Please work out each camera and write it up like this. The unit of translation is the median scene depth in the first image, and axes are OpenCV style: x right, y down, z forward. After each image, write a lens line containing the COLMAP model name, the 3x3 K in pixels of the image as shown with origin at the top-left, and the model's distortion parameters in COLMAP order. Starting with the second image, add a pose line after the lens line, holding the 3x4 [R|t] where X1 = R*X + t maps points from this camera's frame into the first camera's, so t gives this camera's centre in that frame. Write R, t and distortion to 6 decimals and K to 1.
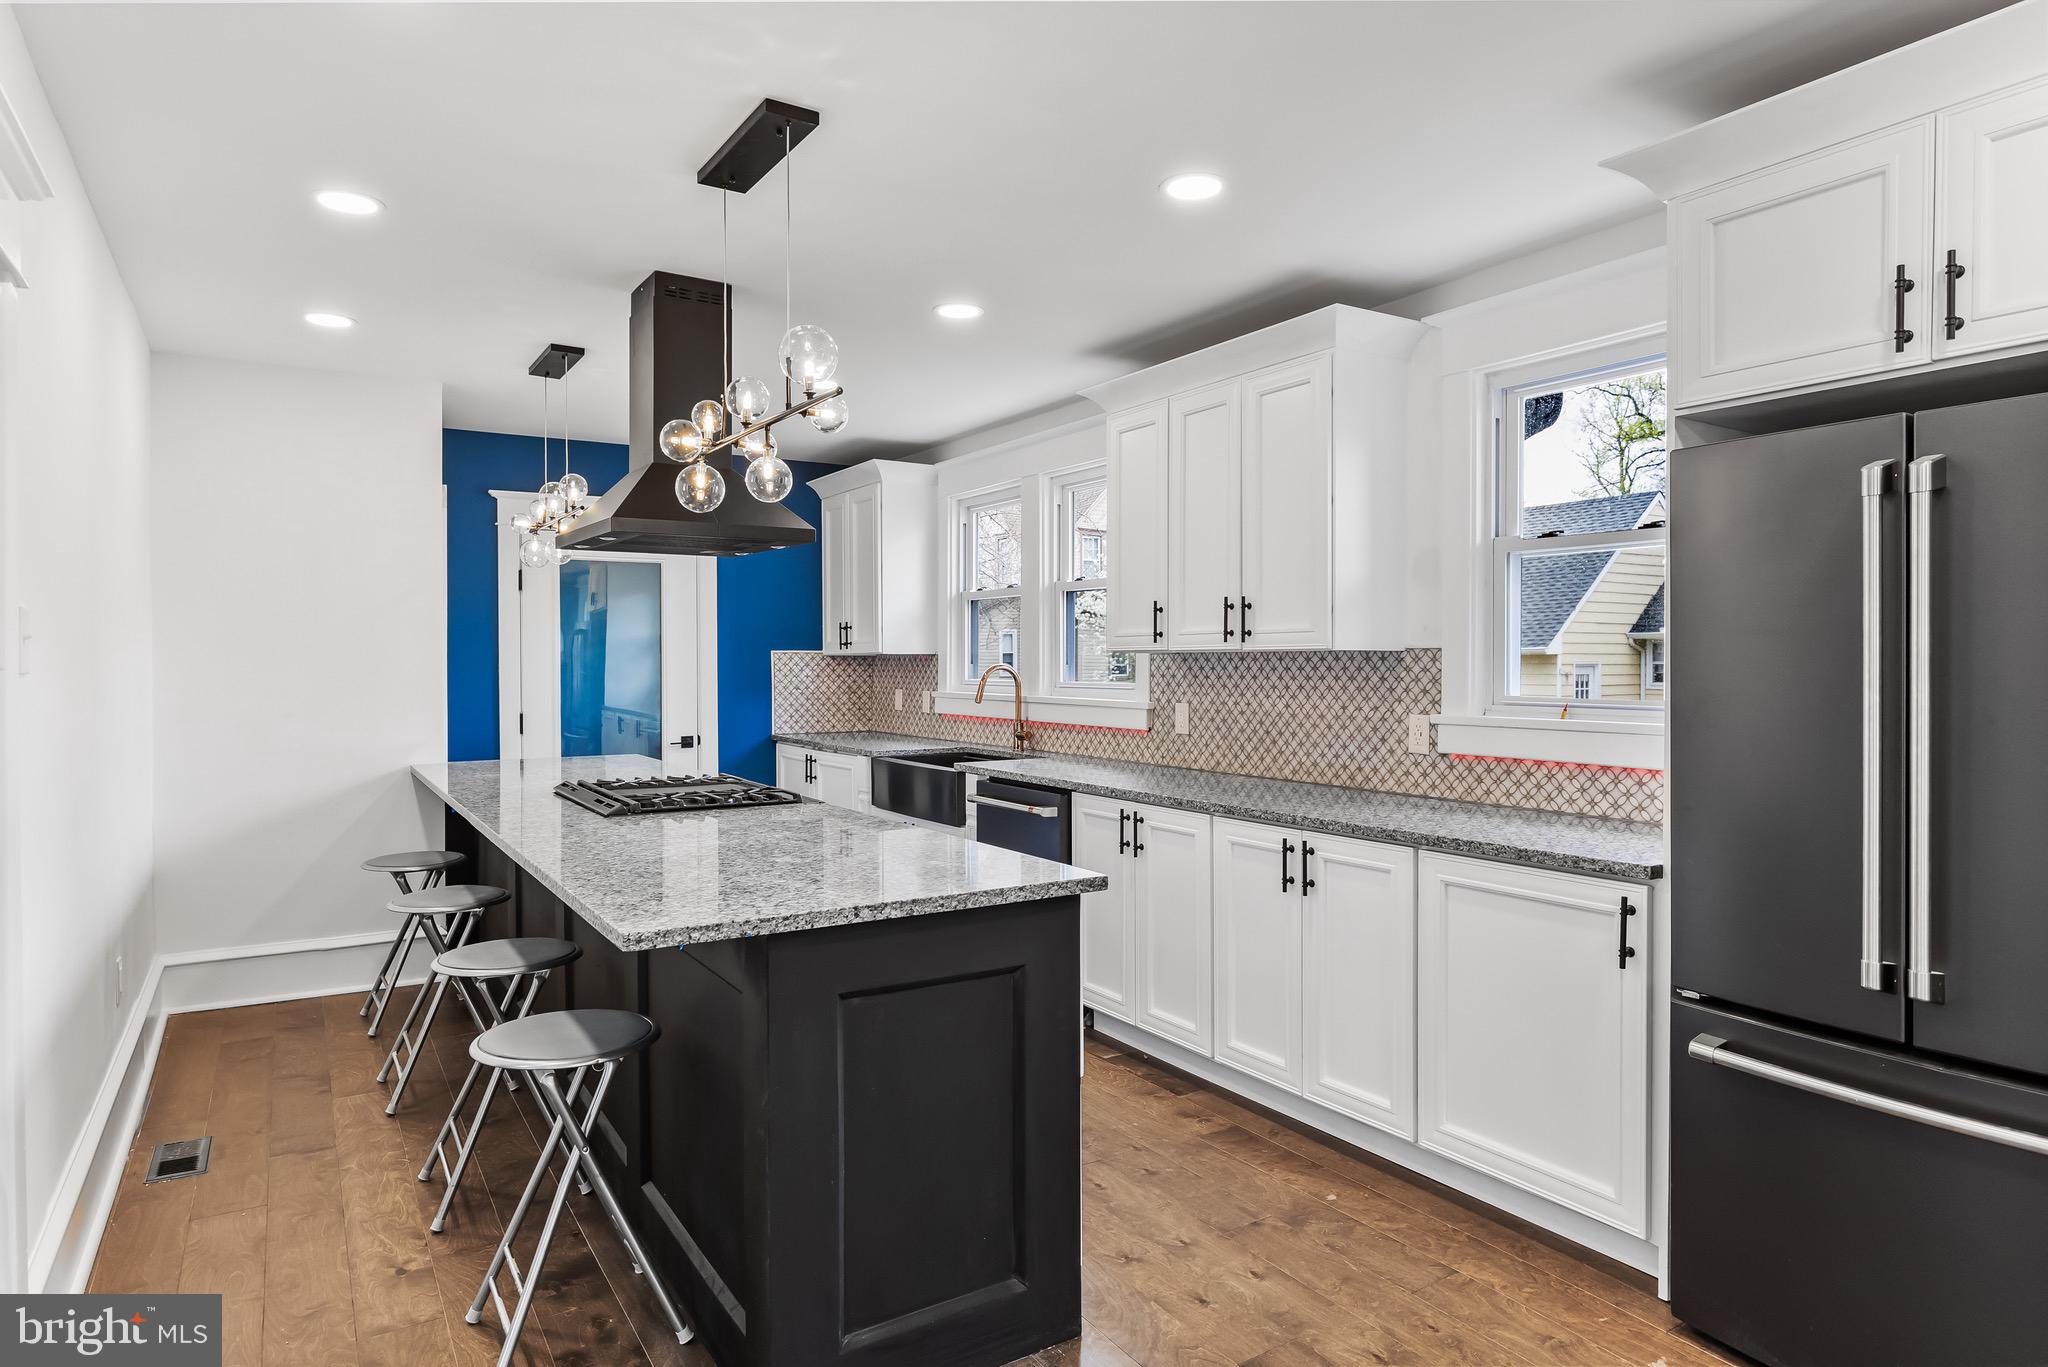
lens RADIAL K [[1173.2, 0, 1018.7], [0, 1173.2, 673.8], [0, 0, 1]] dist [-0.008063, 0.000575]
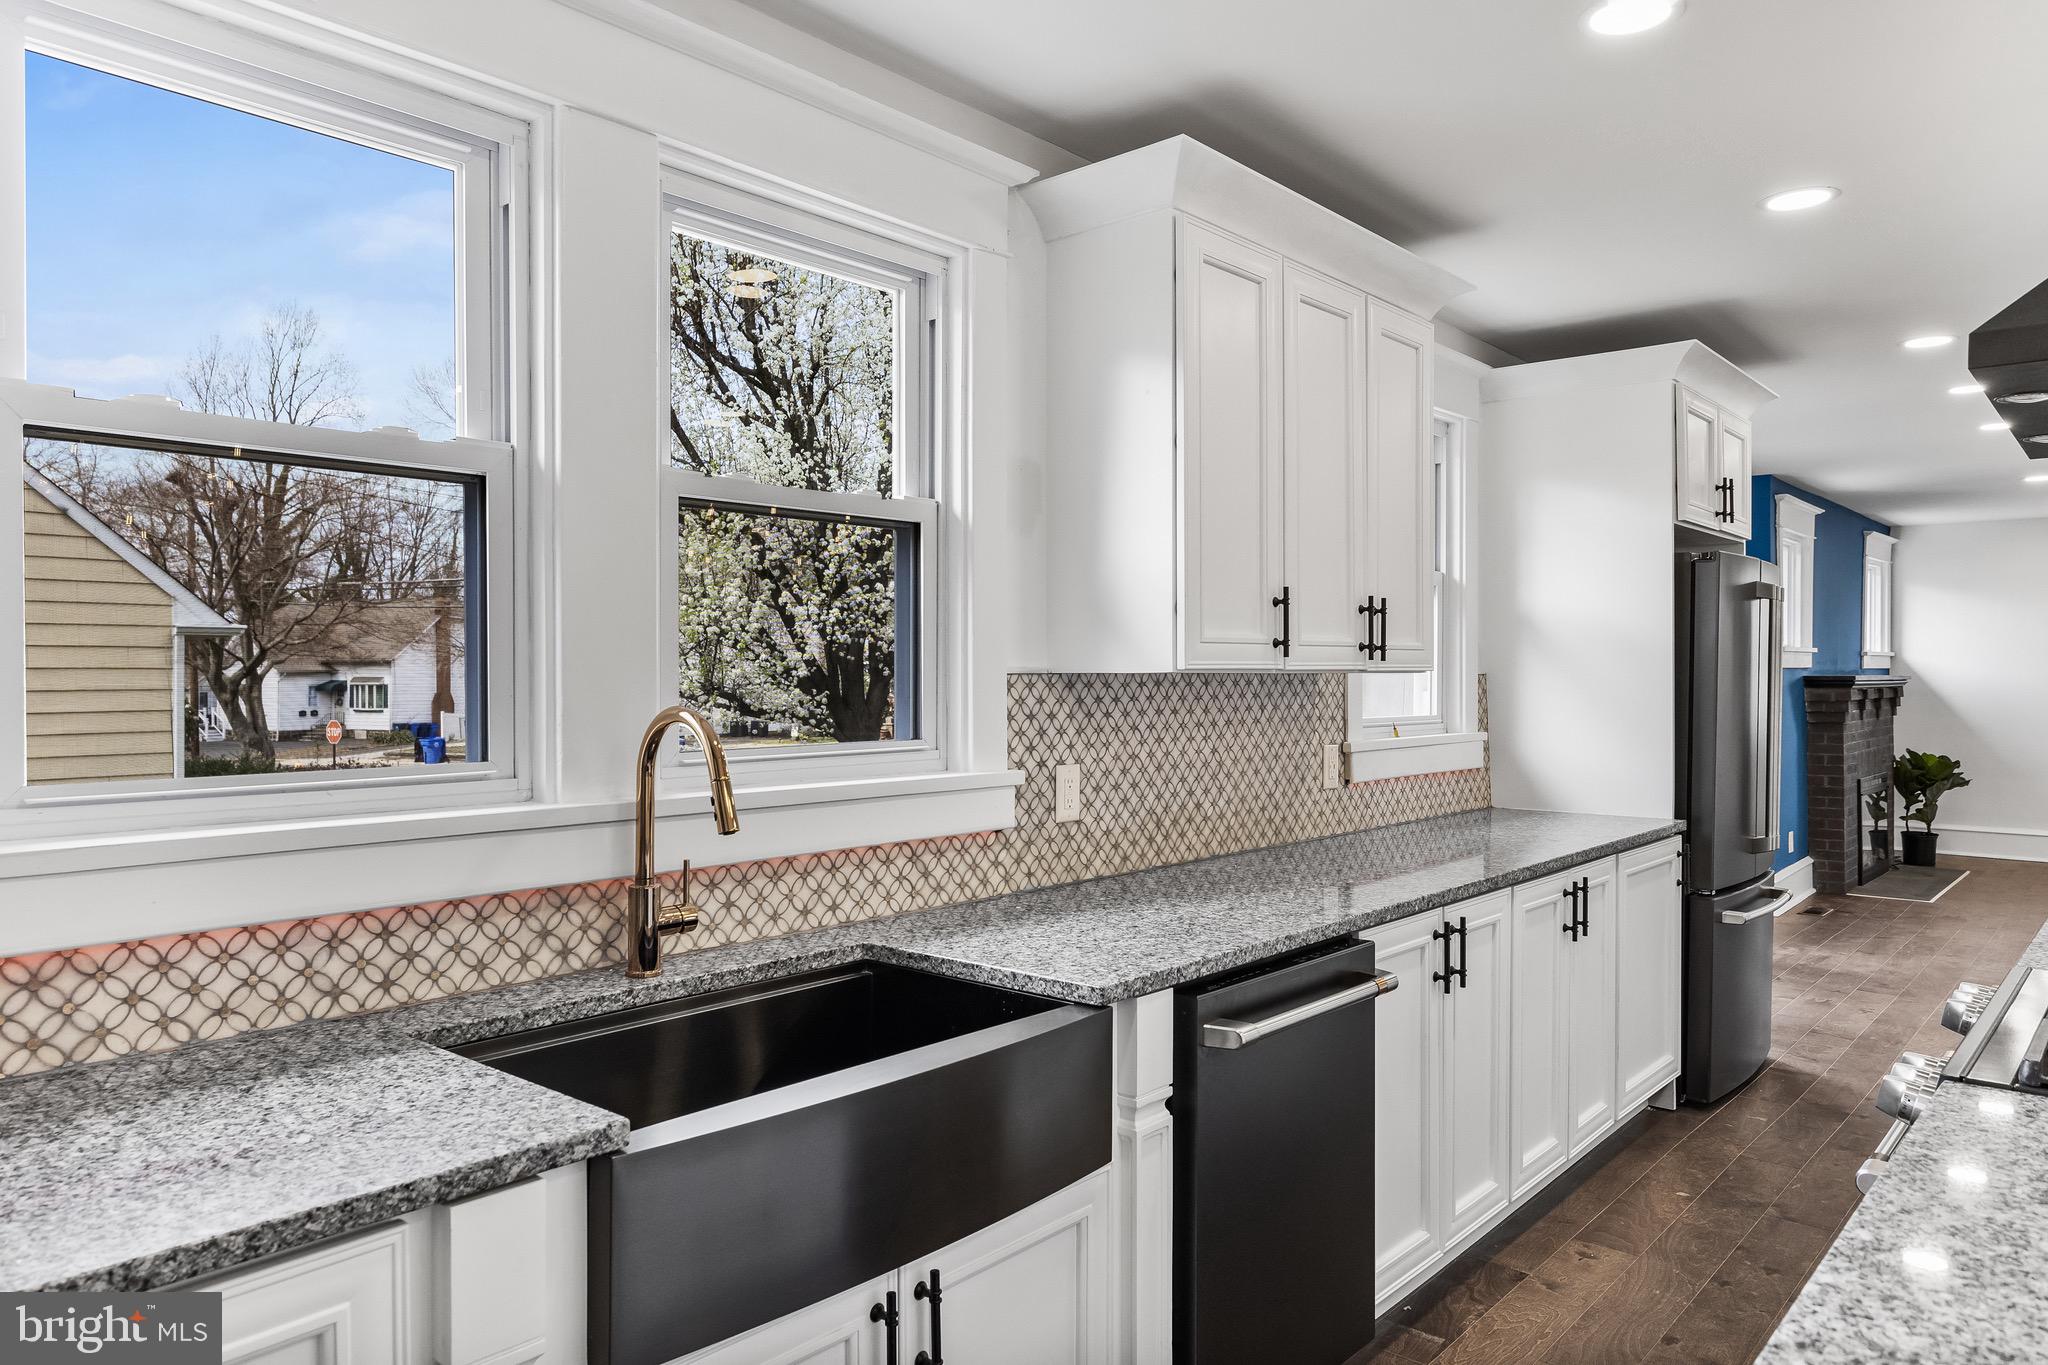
lens RADIAL K [[1366.4, 0, 1033.5], [0, 1366.4, 680.6], [0, 0, 1]] dist [-0.000878, 0.000494]
pose [[-0.293759, -0.004418, 0.955869, -0.504358], [0.010683, 0.999912, 0.007905, -0.021176], [-0.955820, 0.012534, -0.293685, 1.312990]]
